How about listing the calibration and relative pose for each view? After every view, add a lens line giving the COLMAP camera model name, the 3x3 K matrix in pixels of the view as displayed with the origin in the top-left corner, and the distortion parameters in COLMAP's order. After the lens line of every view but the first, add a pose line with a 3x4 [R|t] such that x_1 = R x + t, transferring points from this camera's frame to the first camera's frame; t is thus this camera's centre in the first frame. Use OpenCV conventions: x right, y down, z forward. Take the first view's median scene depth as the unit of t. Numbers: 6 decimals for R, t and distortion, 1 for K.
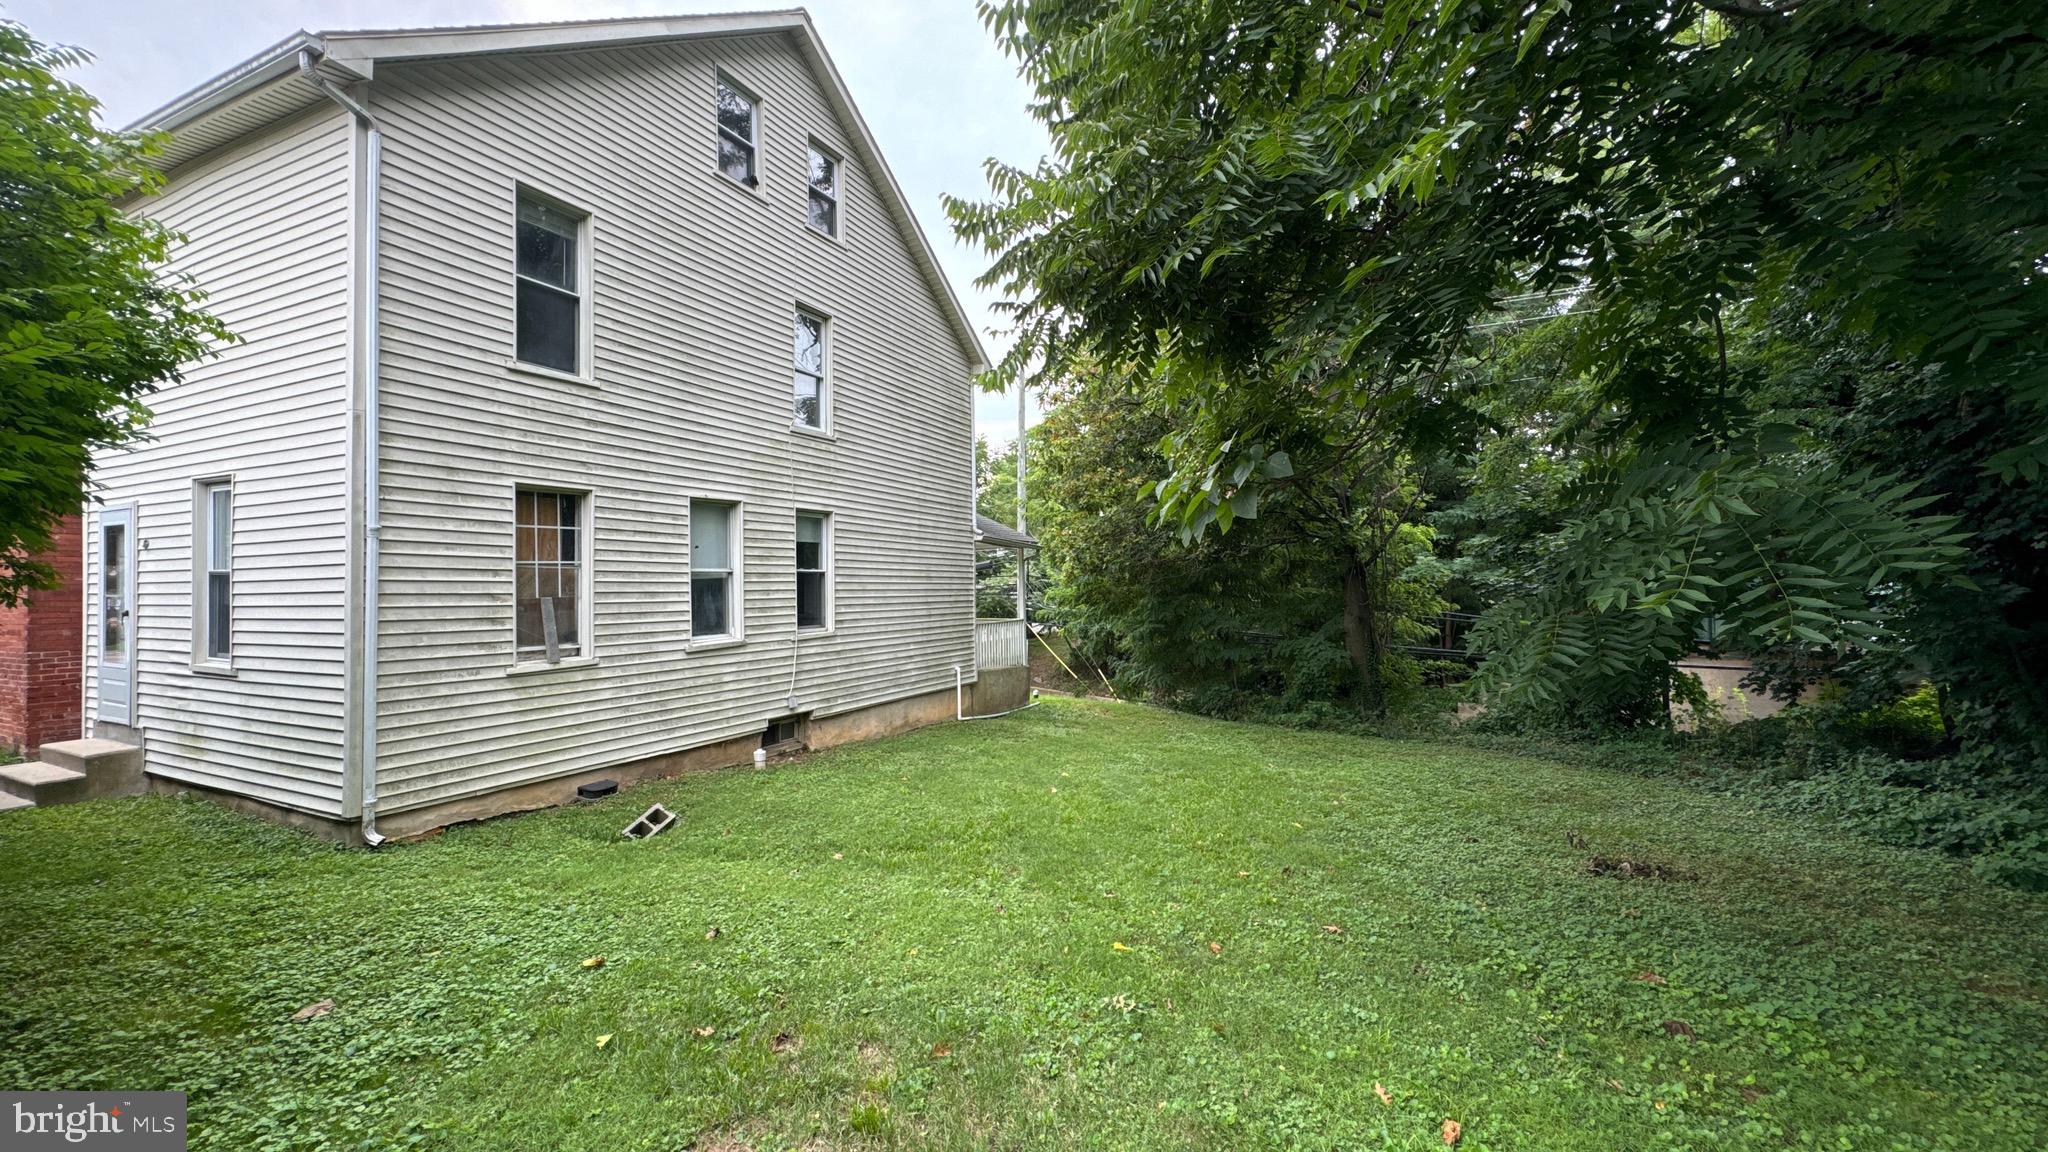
lens RADIAL K [[814.9, 0, 1024.0], [0, 814.9, 576.0], [0, 0, 1]] dist [-0.000317, 0.000905]
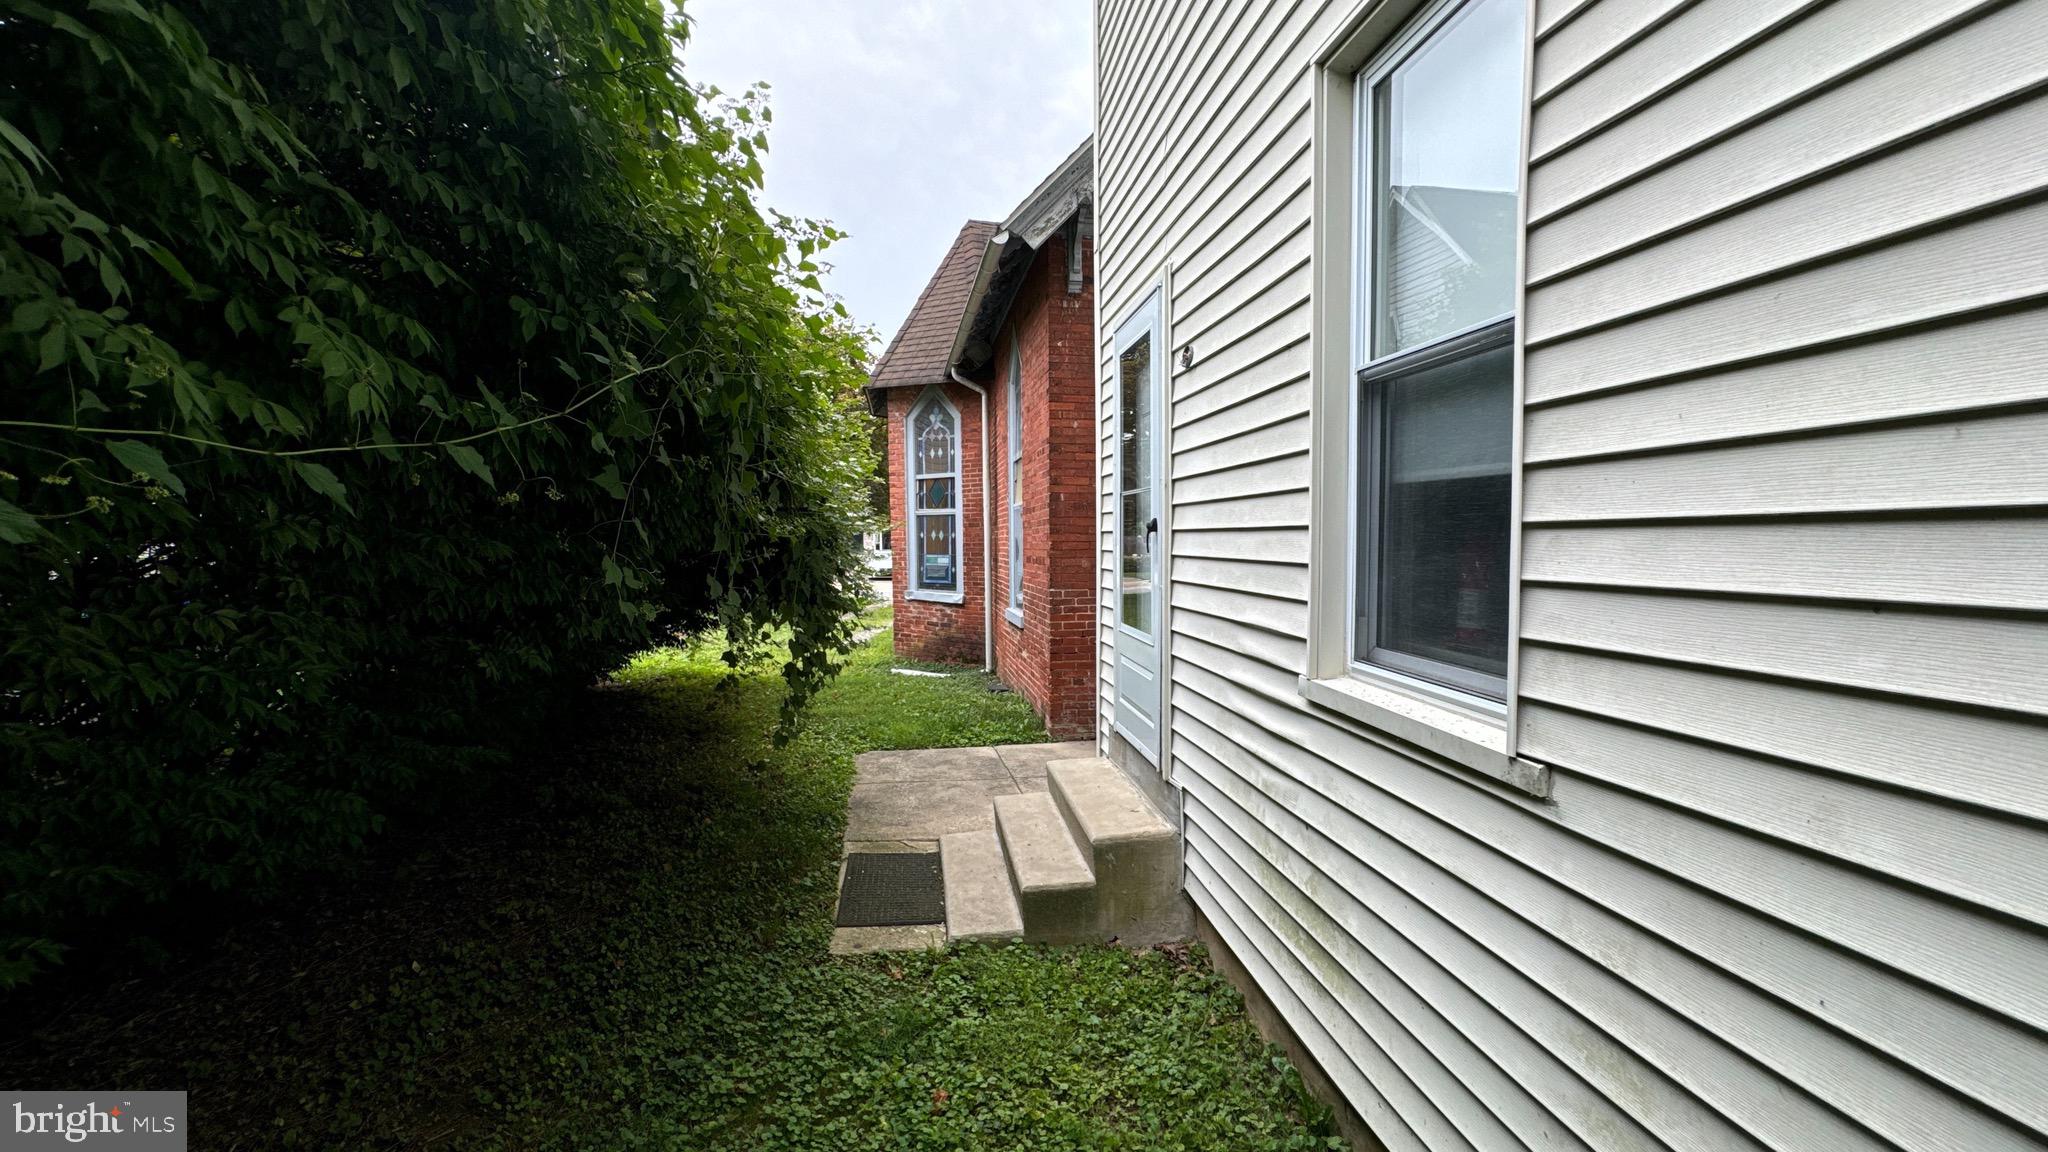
lens RADIAL K [[814.9, 0, 1024.0], [0, 814.9, 576.0], [0, 0, 1]] dist [-0.000317, 0.000905]
pose [[0.568543, 0.044598, -0.821444, -0.775221], [0.010014, 0.998080, 0.061119, 0.046251], [0.822593, -0.042975, 0.567004, 0.688776]]
